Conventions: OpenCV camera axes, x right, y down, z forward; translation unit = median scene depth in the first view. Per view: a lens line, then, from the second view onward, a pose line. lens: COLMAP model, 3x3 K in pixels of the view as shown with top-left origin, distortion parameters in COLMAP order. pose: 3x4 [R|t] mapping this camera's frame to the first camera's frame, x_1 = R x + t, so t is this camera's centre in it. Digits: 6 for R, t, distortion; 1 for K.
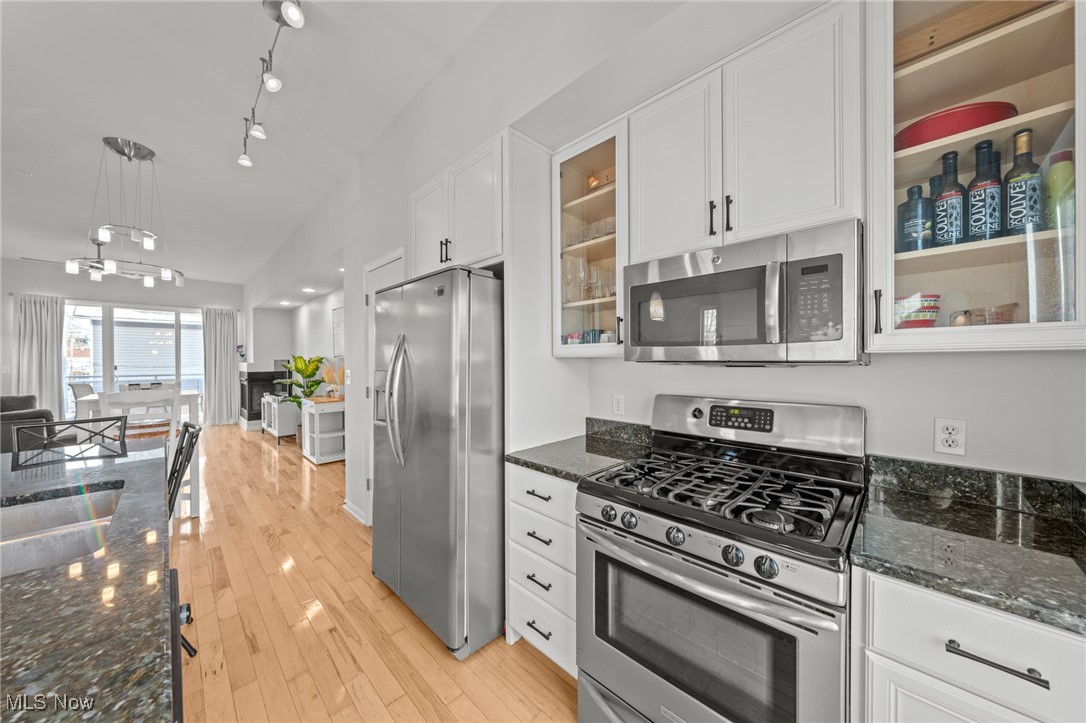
lens RADIAL K [[372.0, 0, 530.5], [0, 372.0, 362.4], [0, 0, 1]] dist [0.000320, -0.000115]
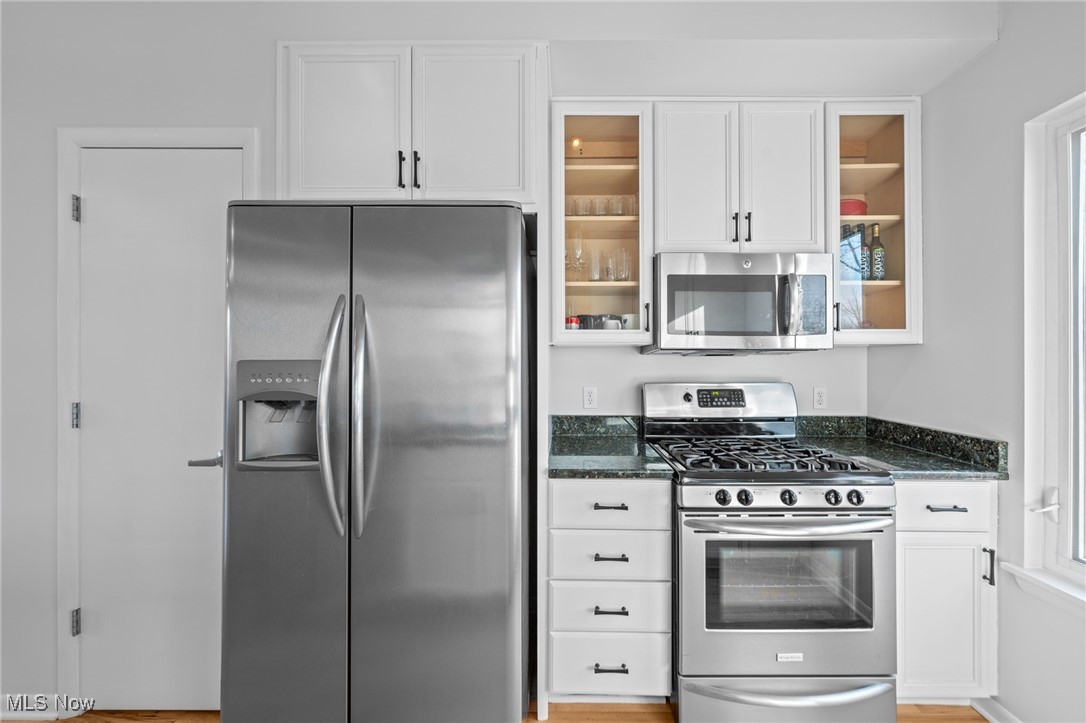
lens RADIAL K [[416.7, 0, 545.9], [0, 416.7, 359.2], [0, 0, 1]] dist [0.000849, 0.000160]
pose [[0.693549, 0.004438, 0.720396, -0.769488], [0.001670, 0.999968, -0.007769, 0.032883], [-0.720408, 0.006591, 0.693519, 0.461802]]
